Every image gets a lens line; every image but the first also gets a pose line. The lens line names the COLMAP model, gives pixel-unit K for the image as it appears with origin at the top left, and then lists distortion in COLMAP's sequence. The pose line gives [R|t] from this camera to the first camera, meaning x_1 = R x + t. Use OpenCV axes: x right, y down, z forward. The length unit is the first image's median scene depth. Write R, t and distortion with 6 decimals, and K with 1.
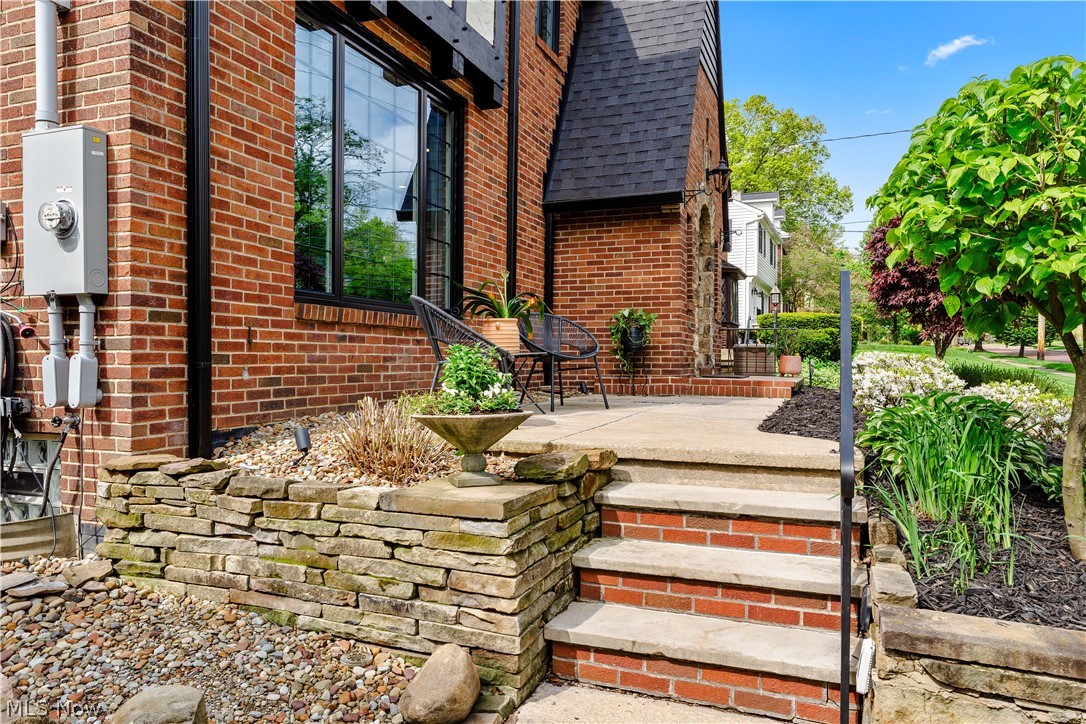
lens RADIAL K [[763.6, 0, 539.0], [0, 763.6, 362.3], [0, 0, 1]] dist [-0.006484, 0.011085]
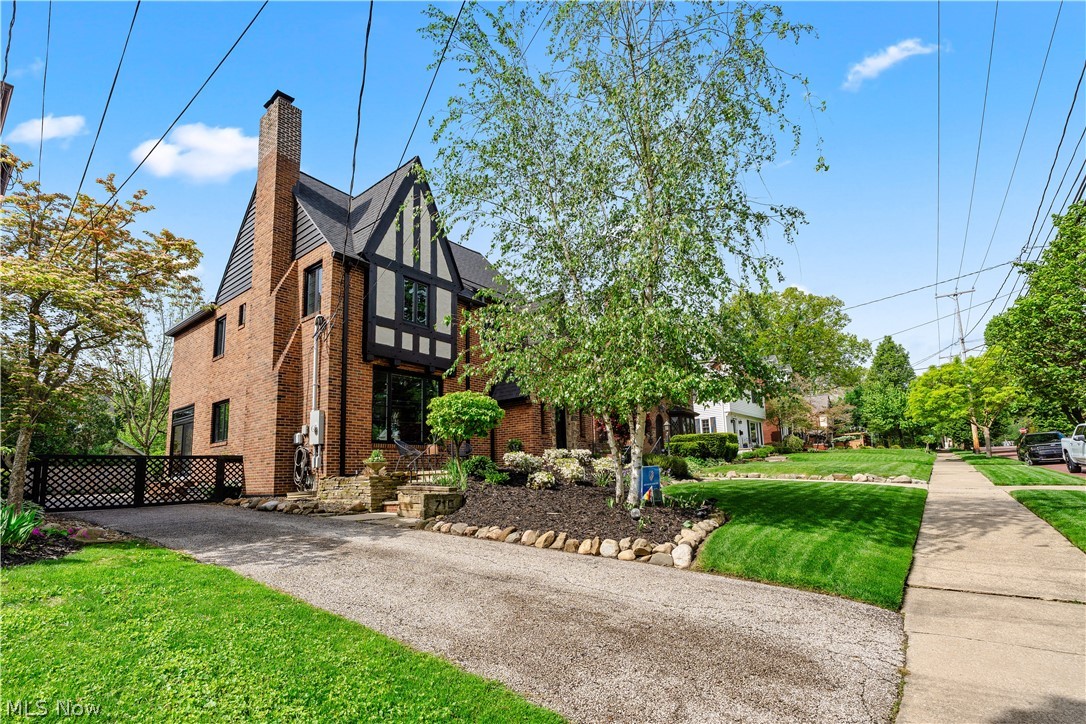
lens RADIAL K [[493.2, 0, 514.6], [0, 493.2, 402.5], [0, 0, 1]] dist [-0.005125, 0.001811]
pose [[0.950582, -0.077908, -0.300538, 1.540101], [0.032028, 0.987447, -0.154669, 0.173987], [0.308816, 0.137400, 0.941145, -1.592390]]
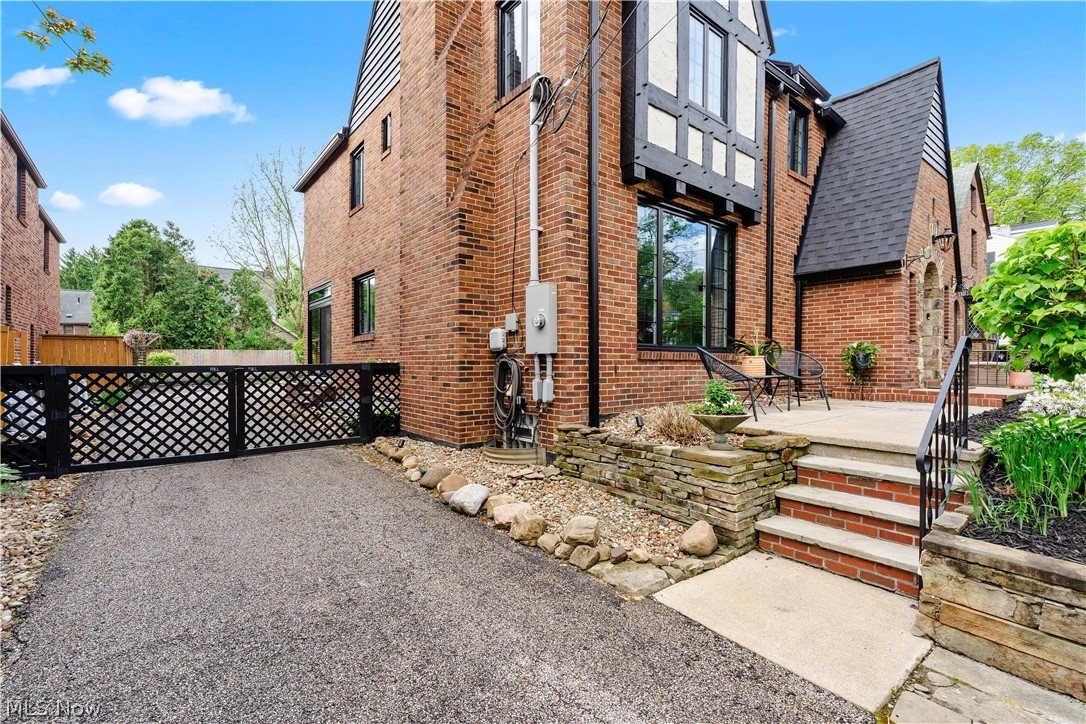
lens RADIAL K [[493.2, 0, 535.1], [0, 493.2, 363.9], [0, 0, 1]] dist [-0.005125, 0.001811]
pose [[0.866060, 0.000231, -0.499940, 0.121883], [-0.002459, 0.999990, -0.003798, -0.051314], [0.499934, 0.004519, 0.866052, -0.325579]]
